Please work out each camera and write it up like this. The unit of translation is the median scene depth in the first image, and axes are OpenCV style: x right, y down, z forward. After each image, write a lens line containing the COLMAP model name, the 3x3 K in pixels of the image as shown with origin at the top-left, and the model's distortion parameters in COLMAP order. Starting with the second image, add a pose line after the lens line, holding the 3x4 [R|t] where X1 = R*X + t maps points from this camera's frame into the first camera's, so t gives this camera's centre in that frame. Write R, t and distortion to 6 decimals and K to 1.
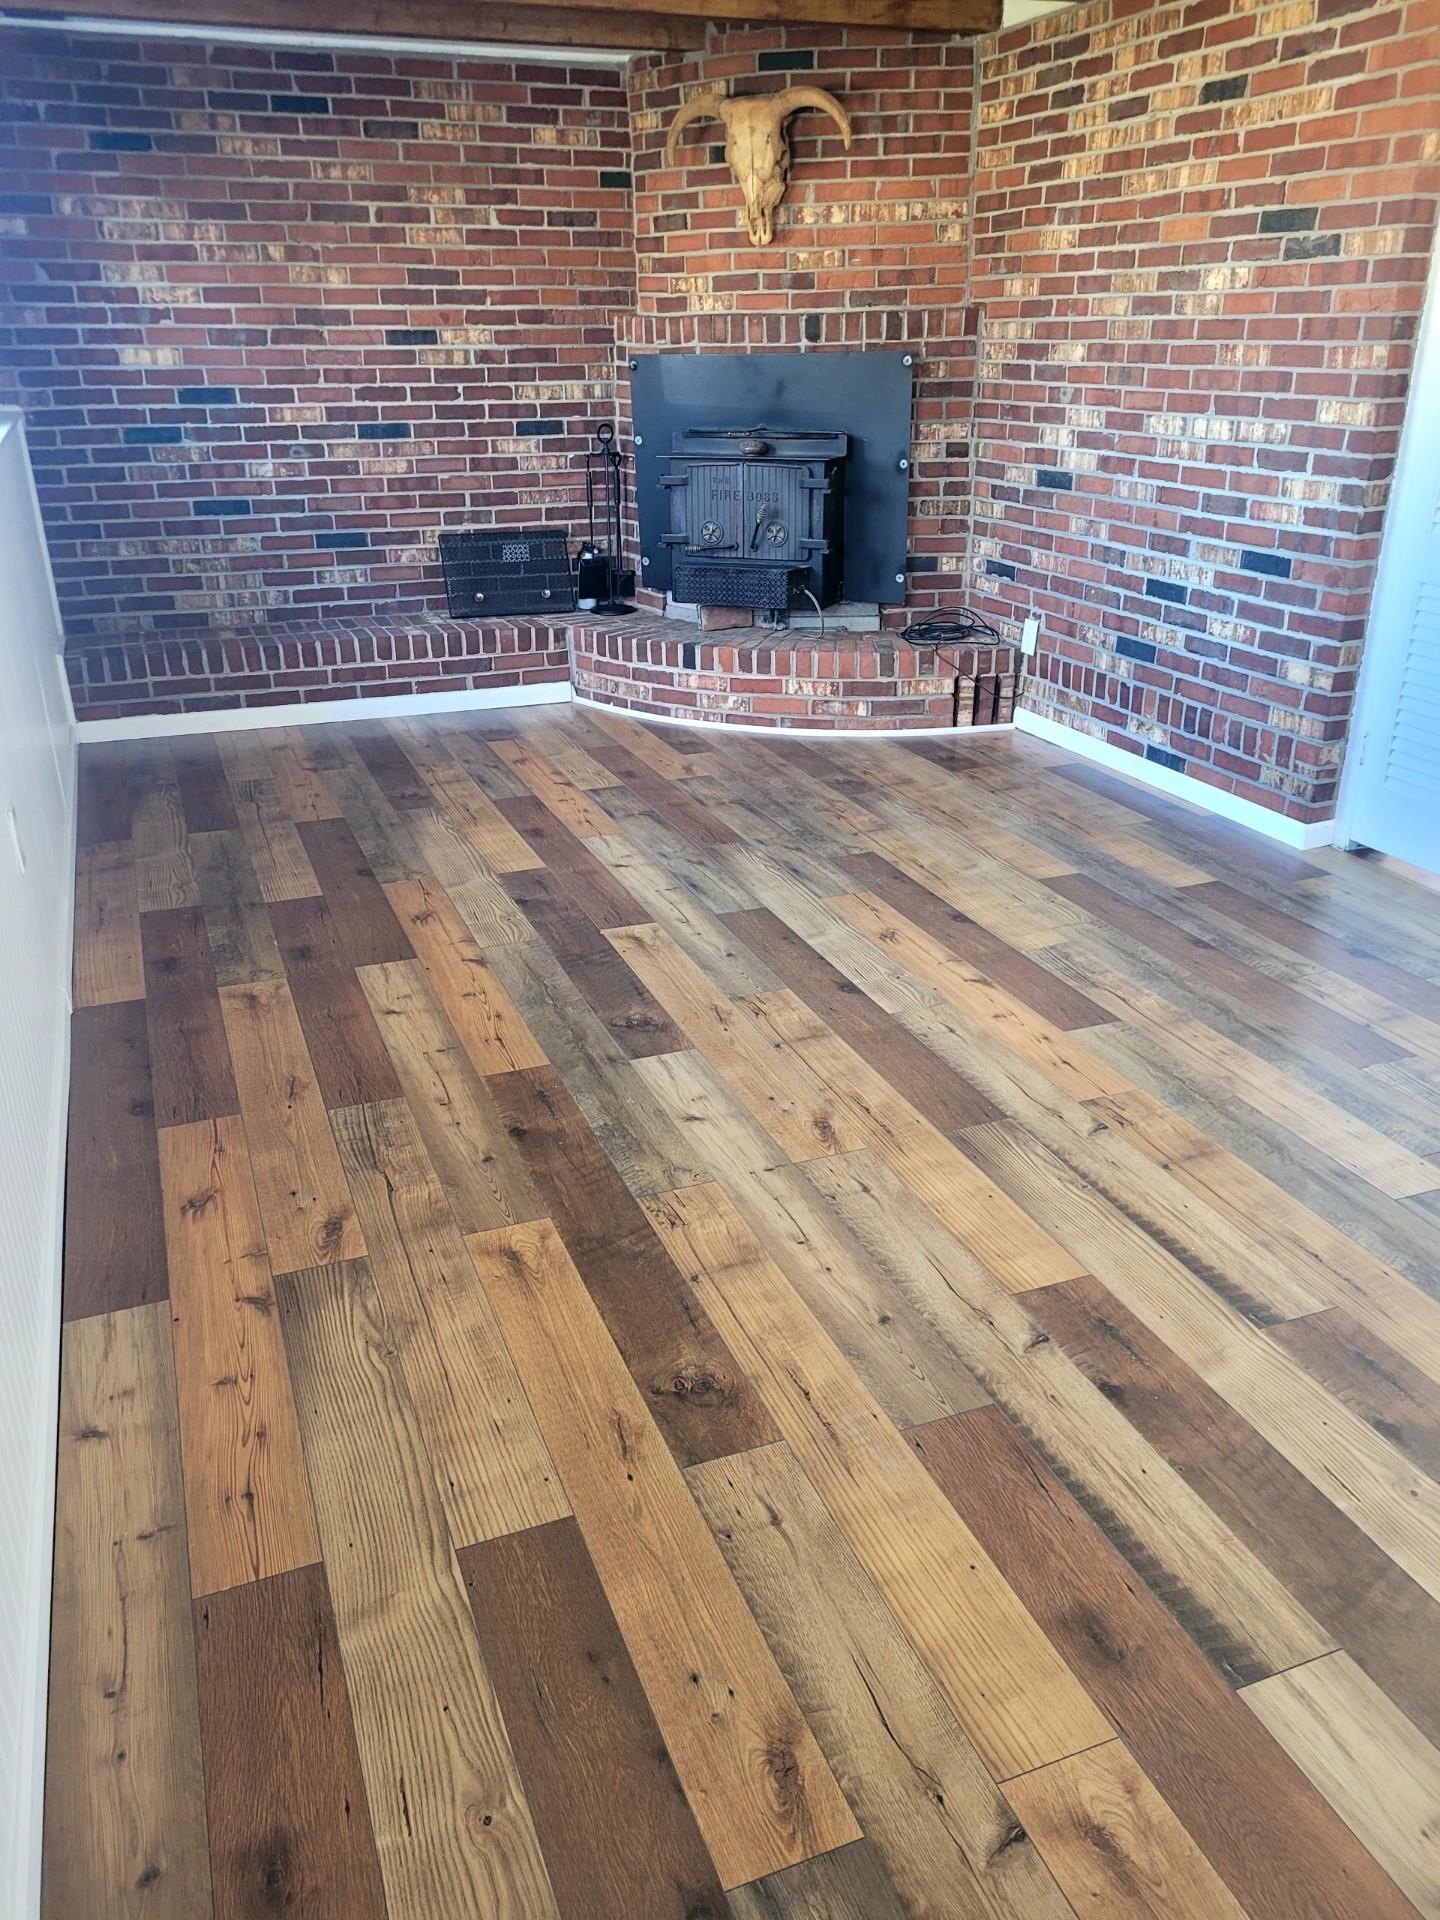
lens RADIAL K [[1452.4, 0, 712.2], [0, 1452.4, 950.6], [0, 0, 1]] dist [0.047767, -0.028010]
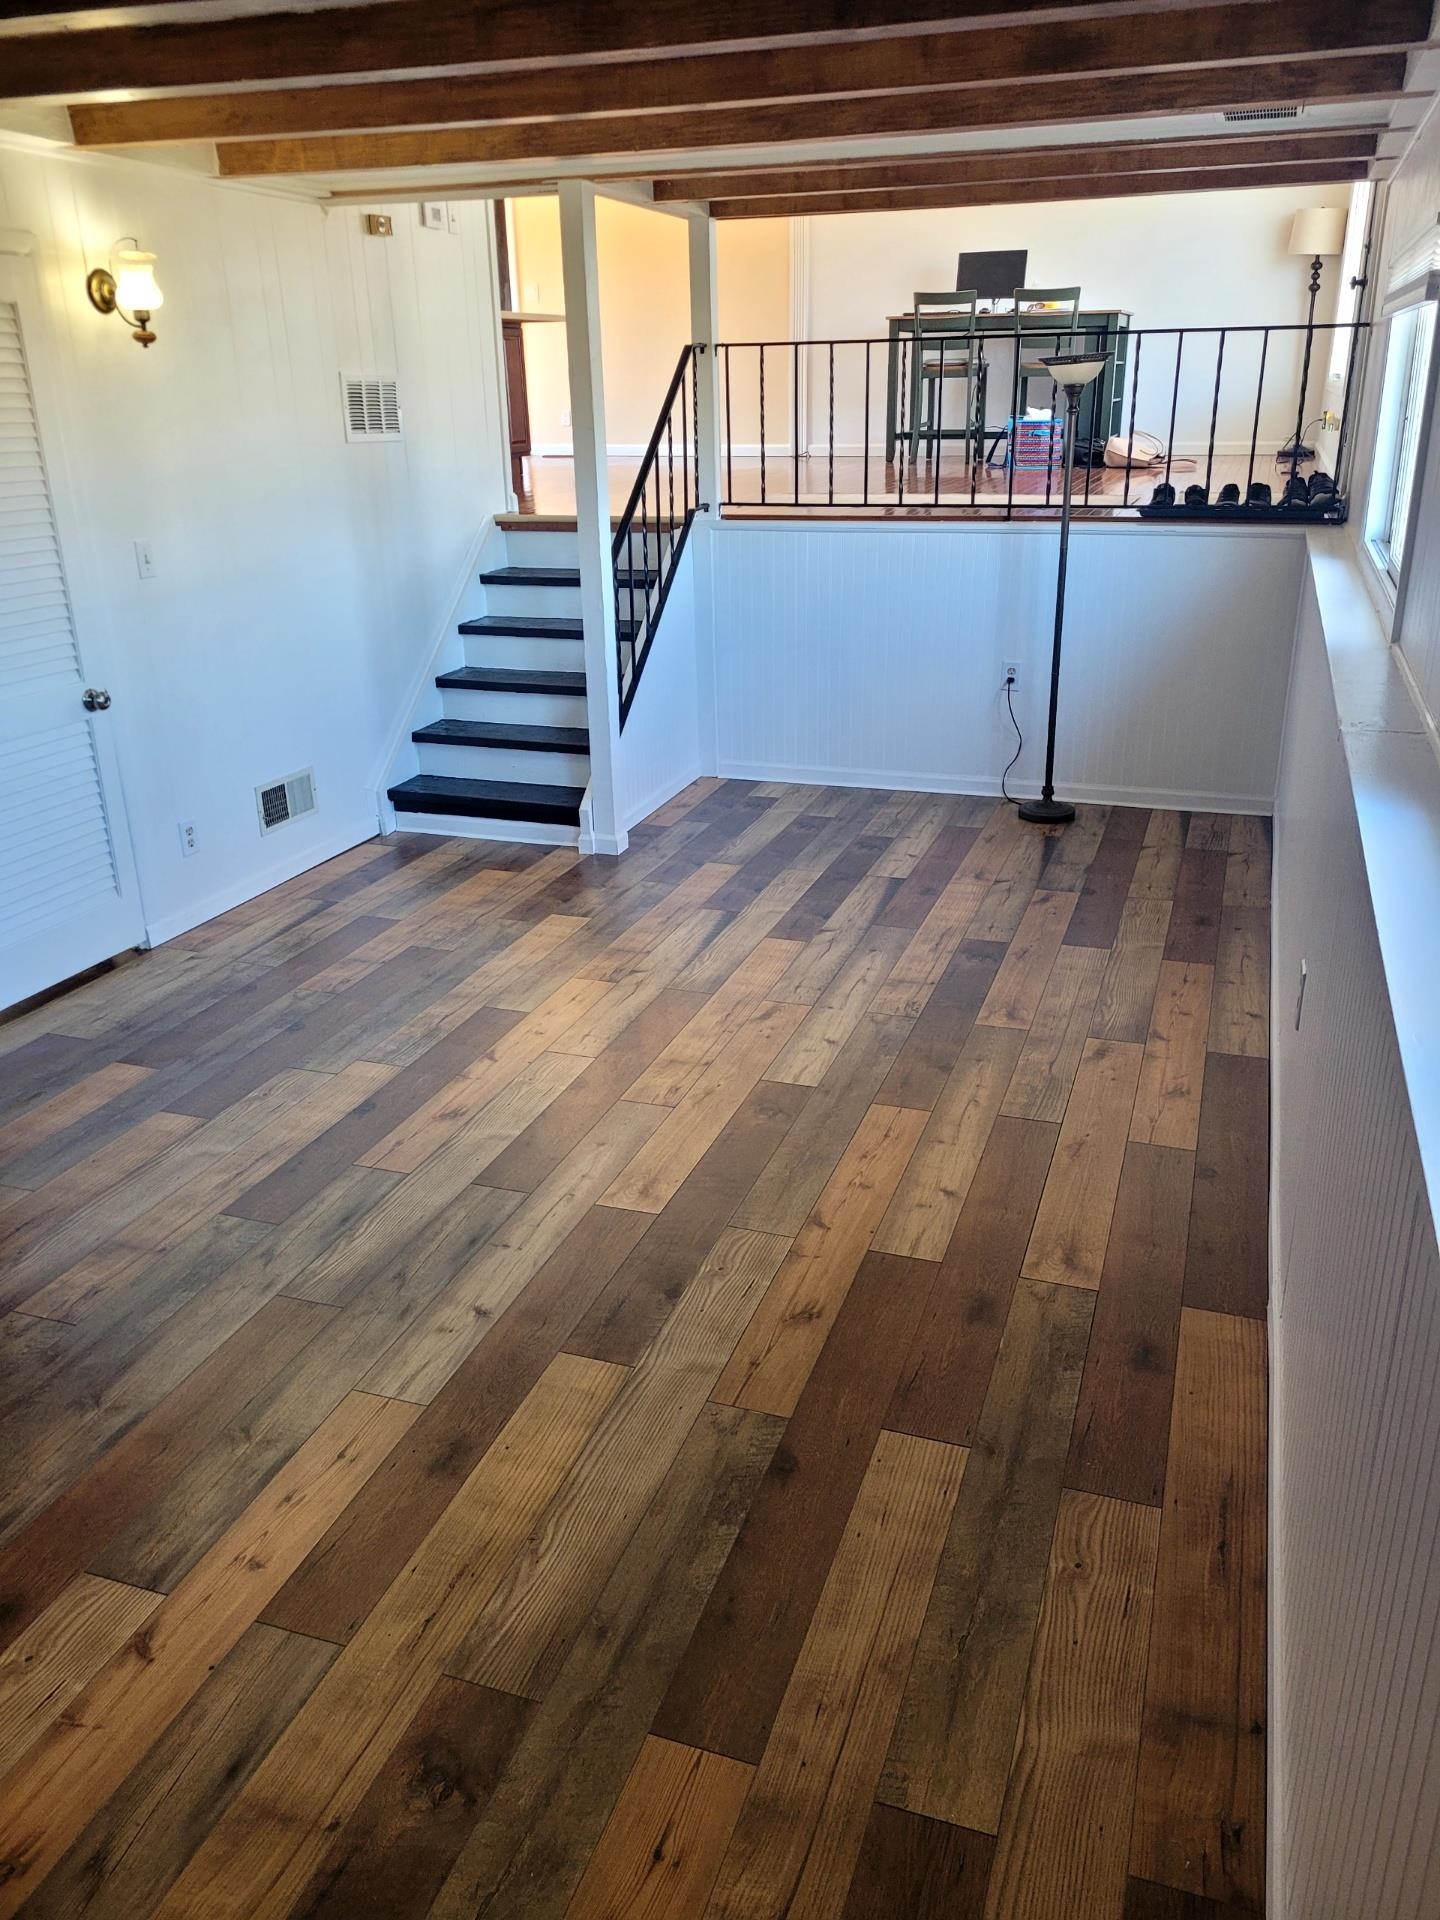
lens RADIAL K [[1415.6, 0, 699.9], [0, 1415.6, 938.8], [0, 0, 1]] dist [0.028380, -0.024875]
pose [[-0.744276, -0.221072, 0.630223, -0.399317], [0.285528, 0.747720, 0.599490, -0.429331], [-0.603761, 0.626132, -0.493388, 0.884251]]
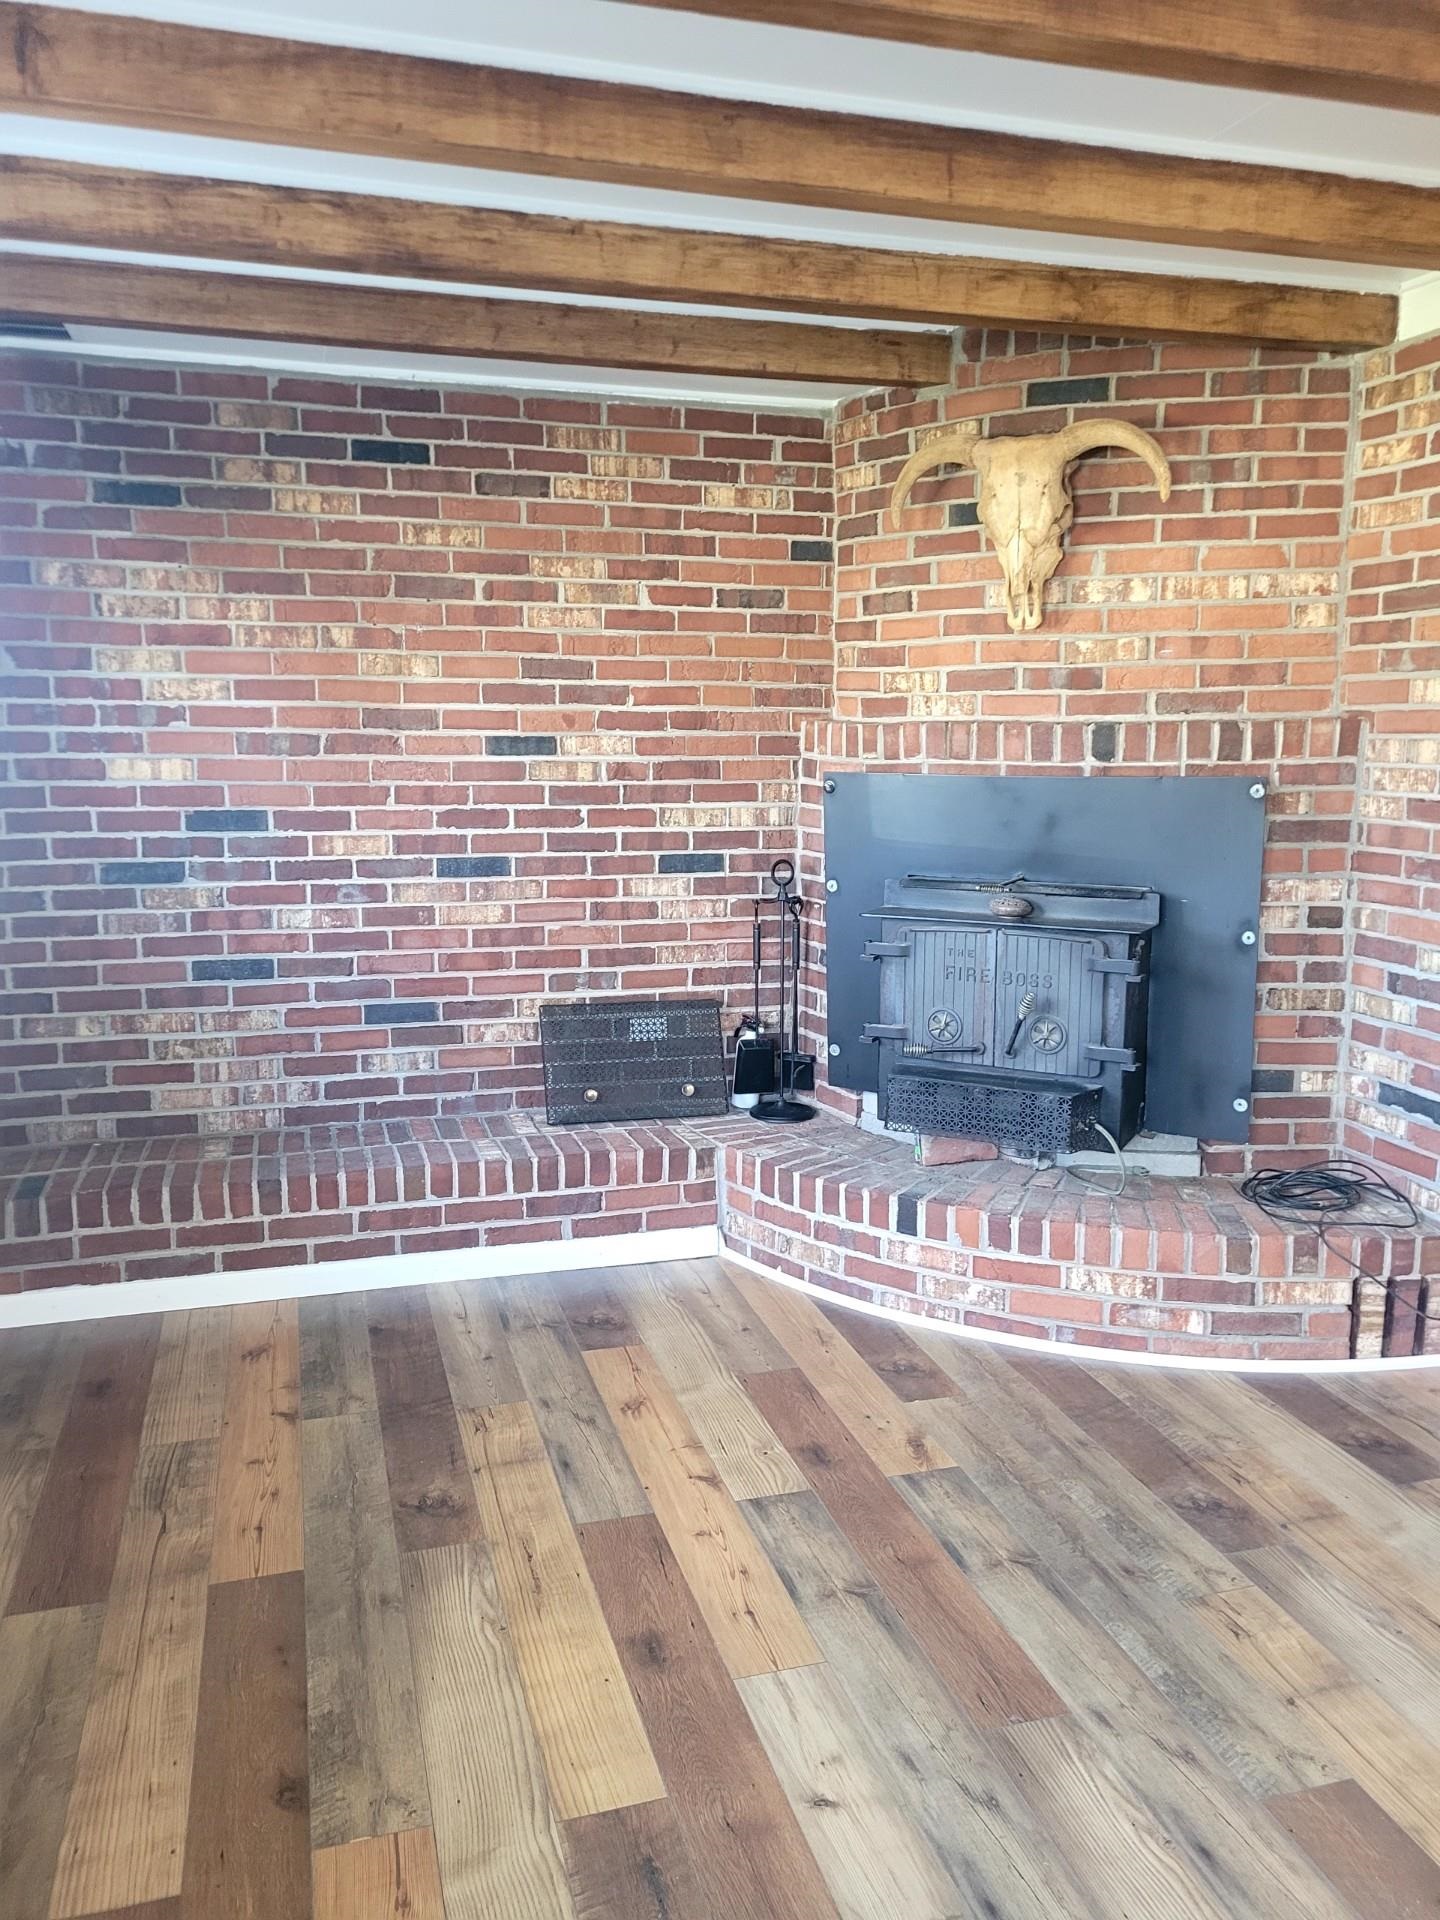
lens RADIAL K [[1451.7, 0, 725.6], [0, 1451.7, 954.3], [0, 0, 1]] dist [0.049532, -0.031243]
pose [[0.996542, 0.025998, -0.078914, -0.048476], [-0.044093, 0.970486, -0.237093, -0.161525], [0.070421, 0.239753, 0.968277, 0.356125]]
